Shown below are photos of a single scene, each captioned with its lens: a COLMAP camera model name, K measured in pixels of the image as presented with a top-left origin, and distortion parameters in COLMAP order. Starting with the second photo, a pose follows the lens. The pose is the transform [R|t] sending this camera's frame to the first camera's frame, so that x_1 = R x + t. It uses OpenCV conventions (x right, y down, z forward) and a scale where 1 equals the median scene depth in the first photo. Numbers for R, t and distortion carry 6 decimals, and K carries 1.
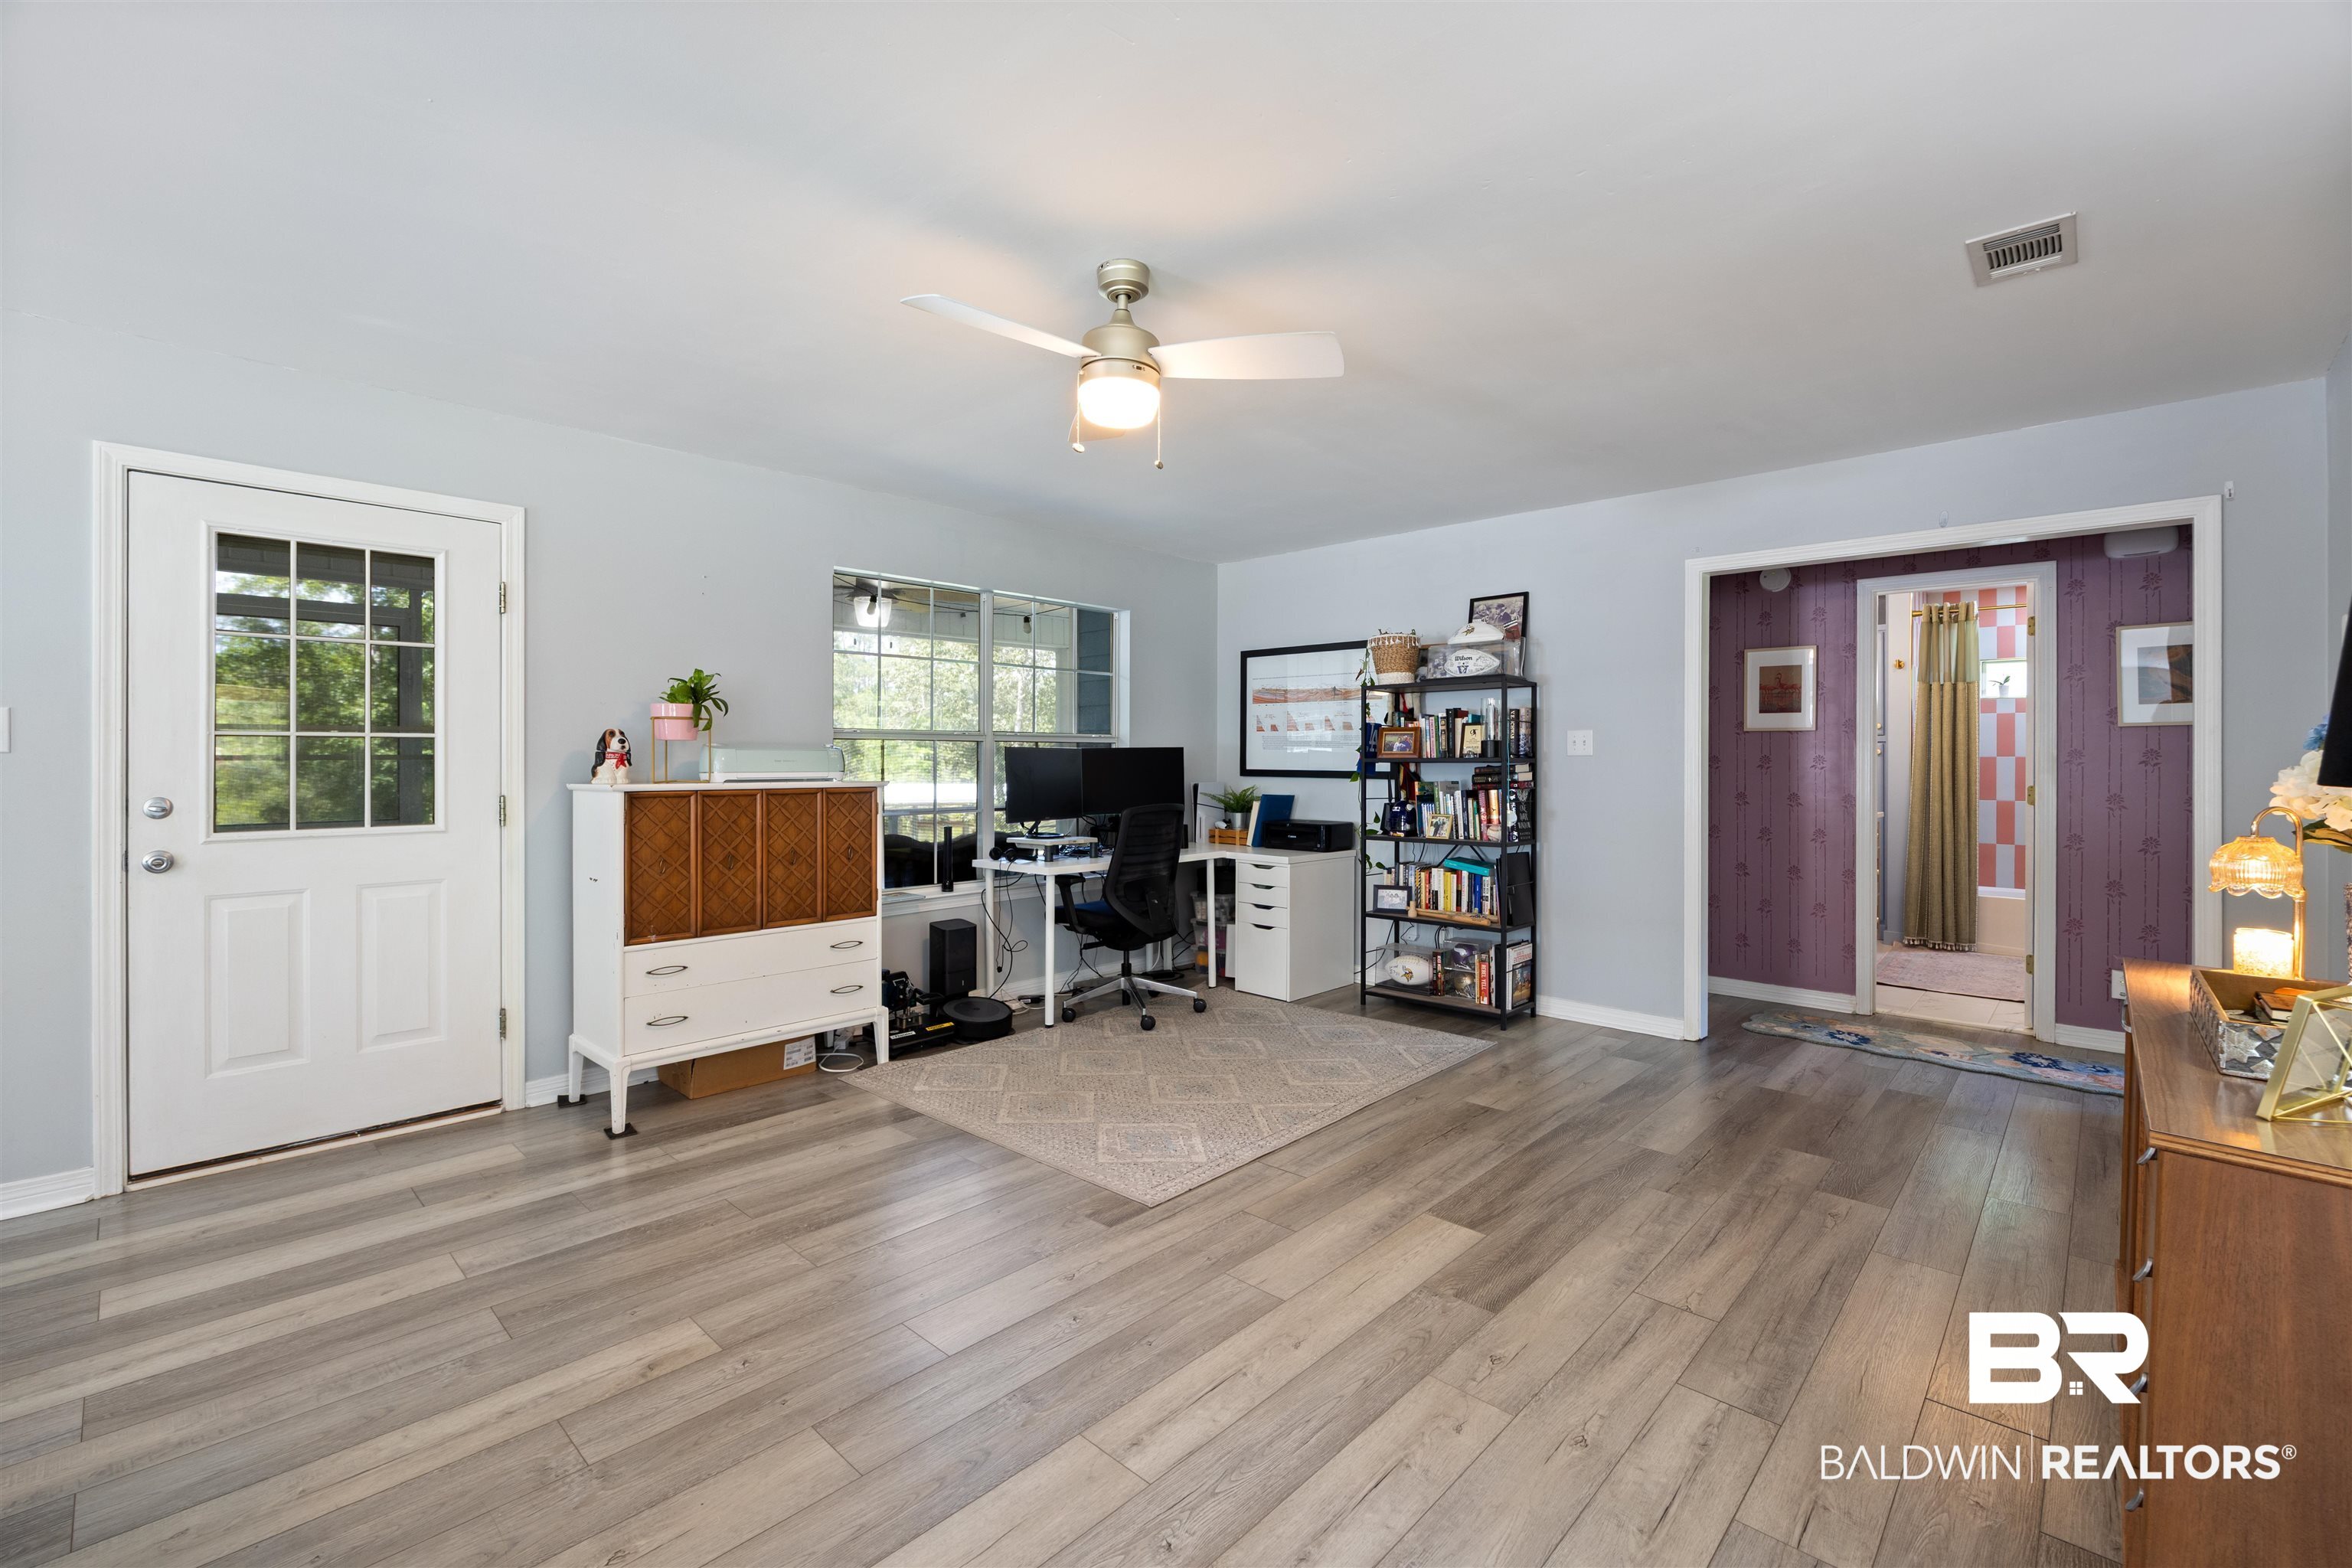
lens RADIAL K [[1015.5, 0, 1174.2], [0, 1015.5, 766.7], [0, 0, 1]] dist [-0.007118, -0.002012]
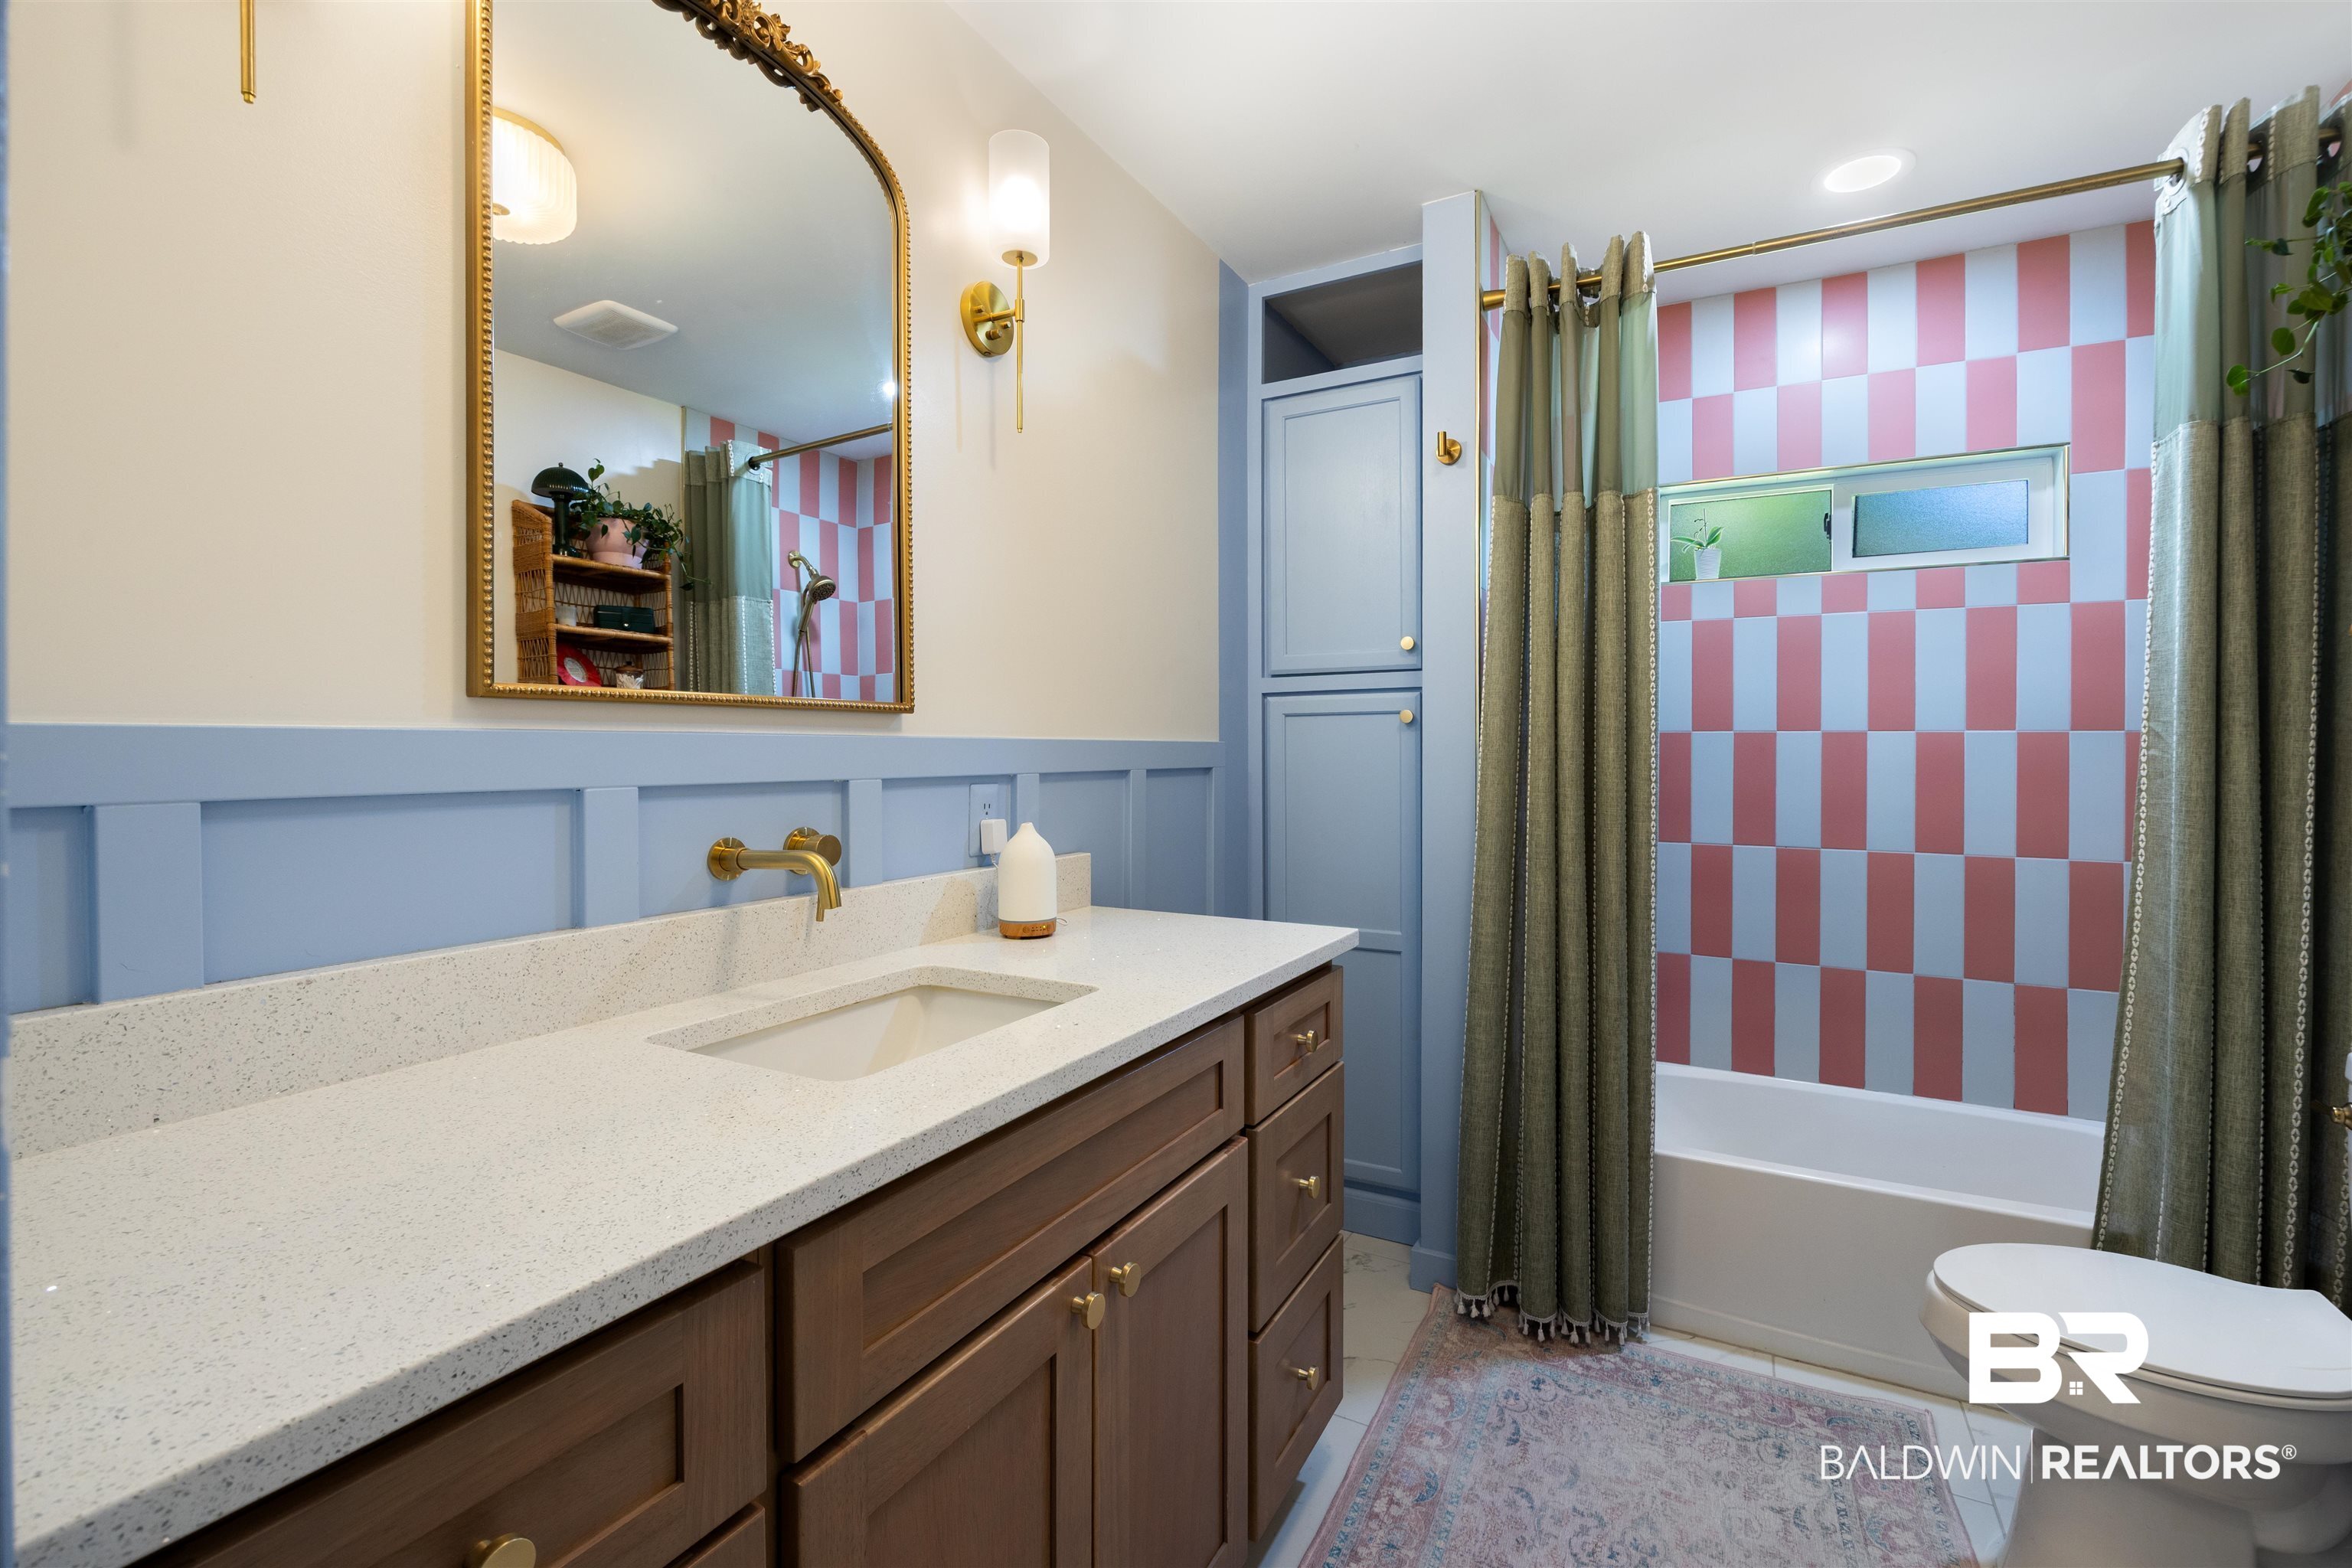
lens RADIAL K [[1015.5, 0, 1150.5], [0, 1015.5, 750.9], [0, 0, 1]] dist [-0.007118, -0.002012]
pose [[0.974539, -0.000442, 0.224219, 0.765157], [0.000721, 0.999999, -0.001163, -0.003343], [-0.224219, 0.001296, 0.974538, 0.973909]]
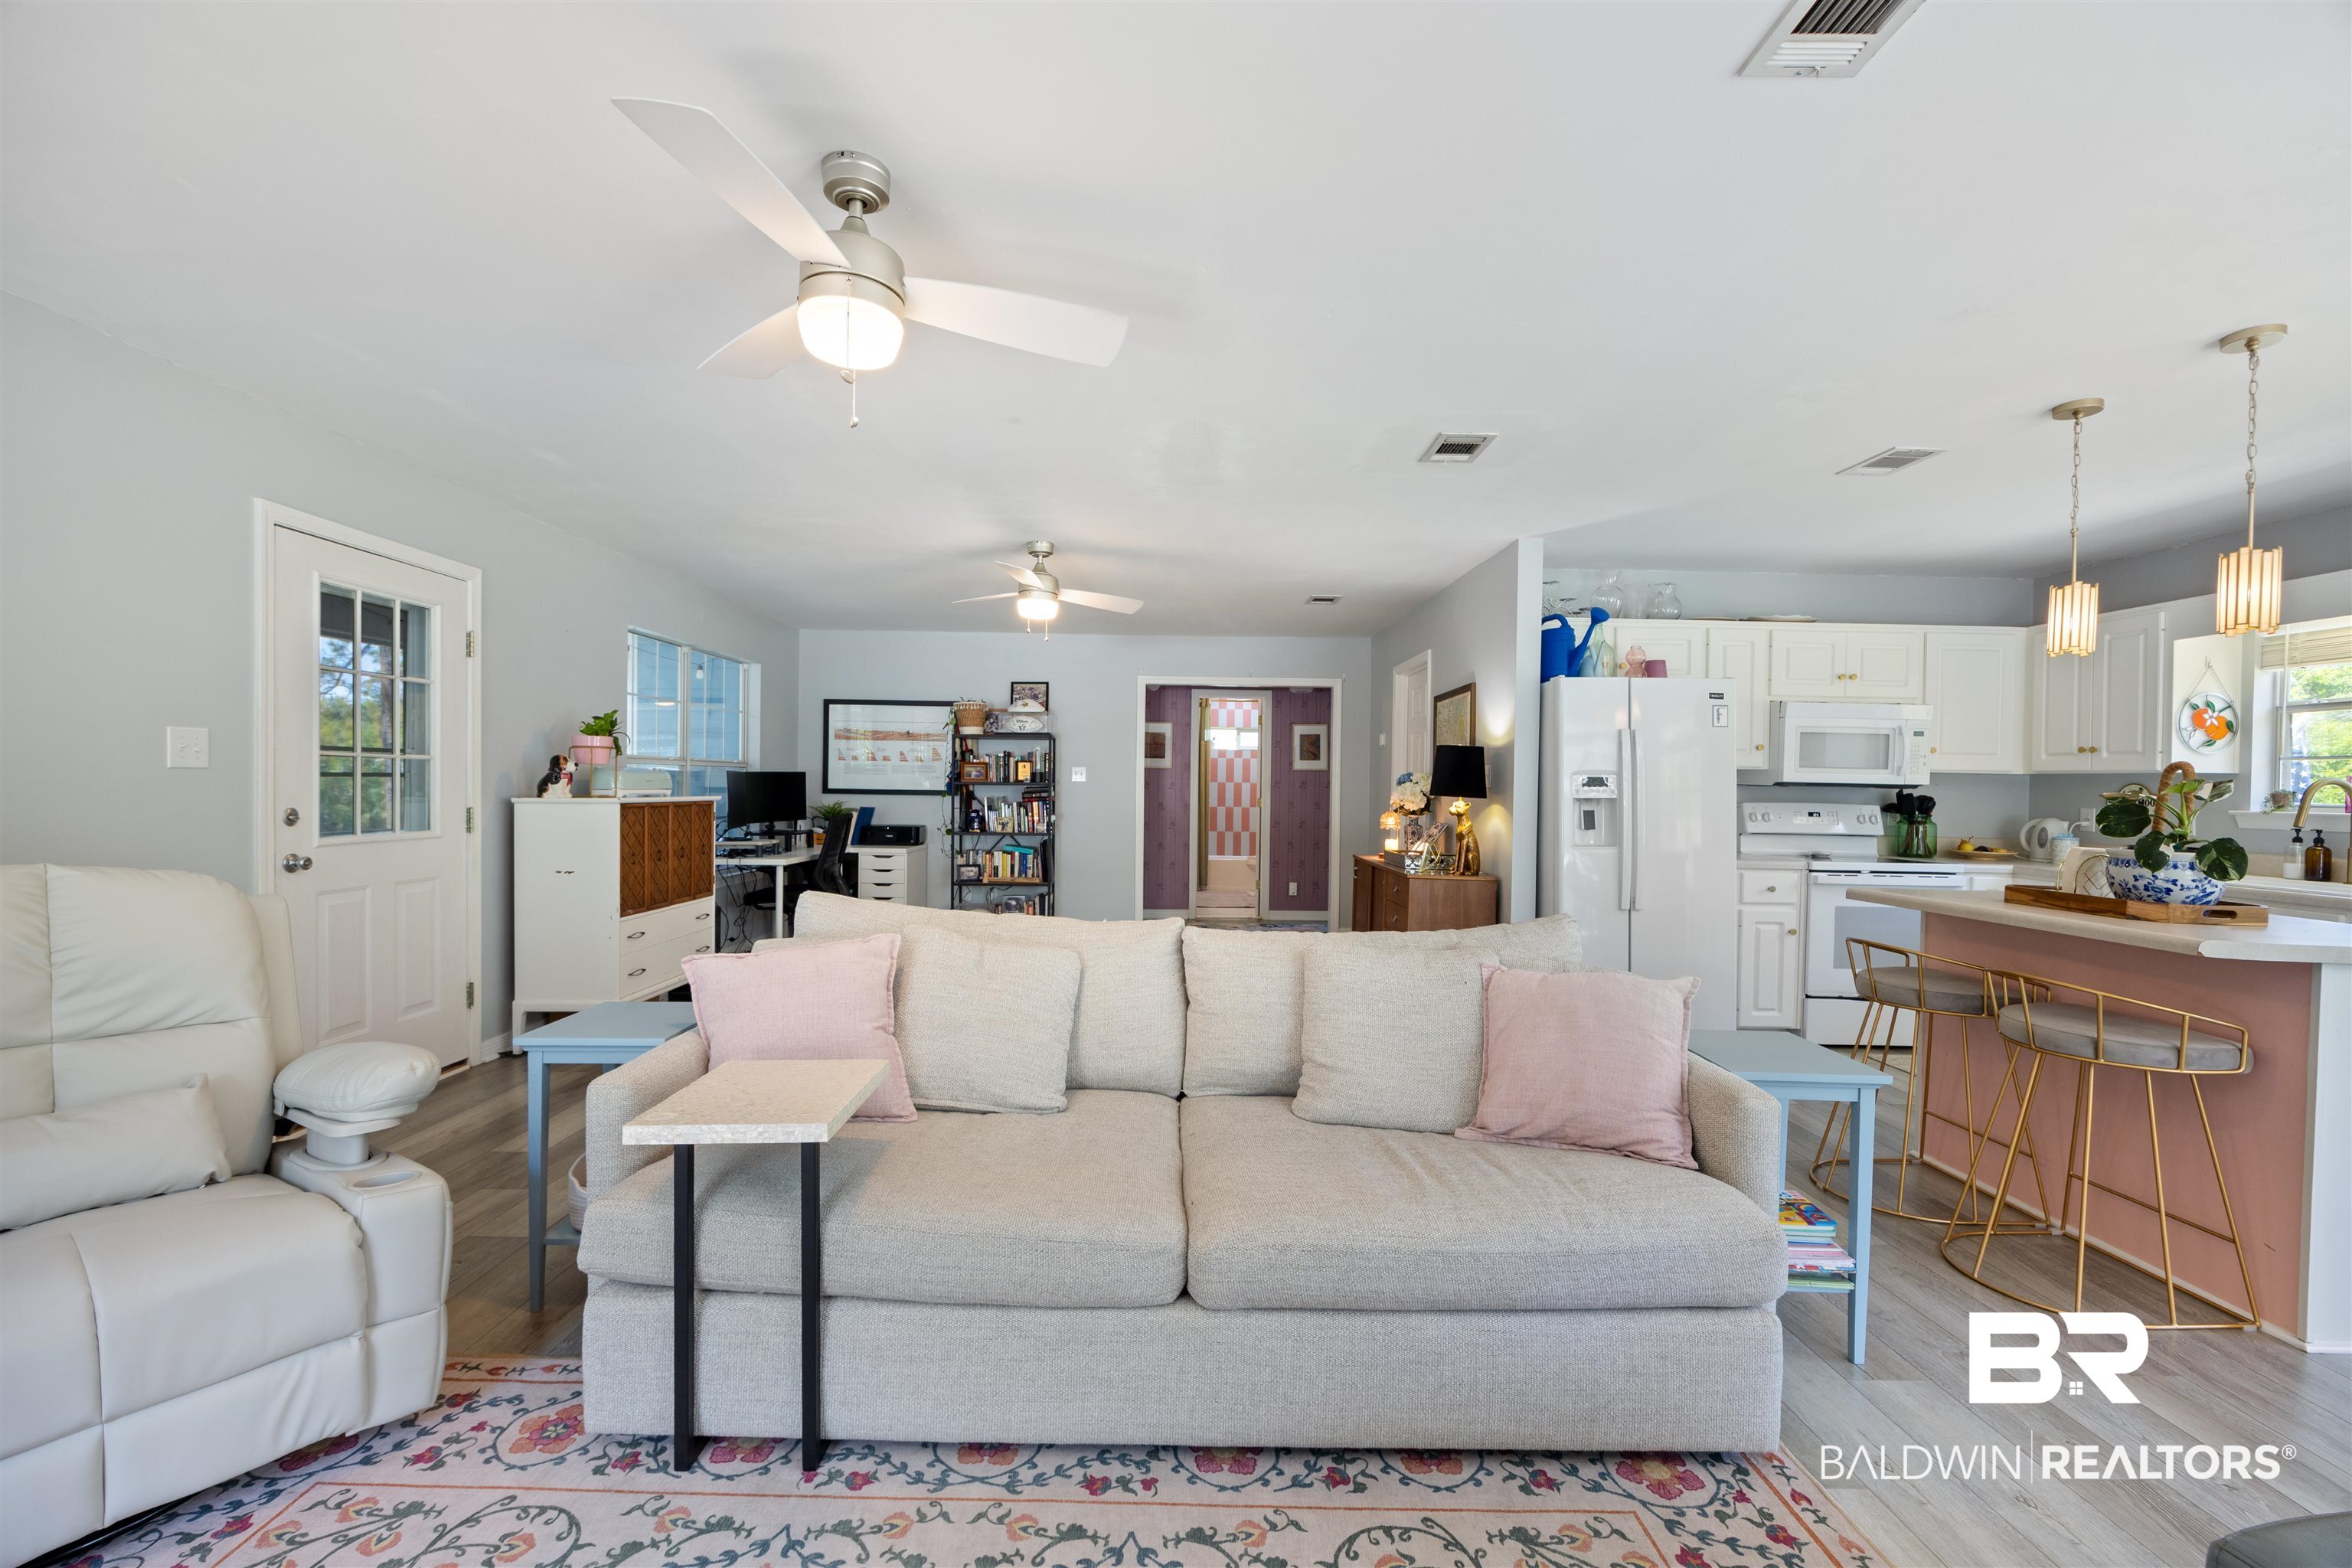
lens RADIAL K [[1015.5, 0, 1151.0], [0, 1015.5, 799.1], [0, 0, 1]] dist [-0.007118, -0.002012]
pose [[0.730209, -0.001606, 0.683222, -0.654334], [-0.006373, 0.999938, 0.009162, 0.001827], [-0.683194, -0.011044, 0.730153, -0.322663]]
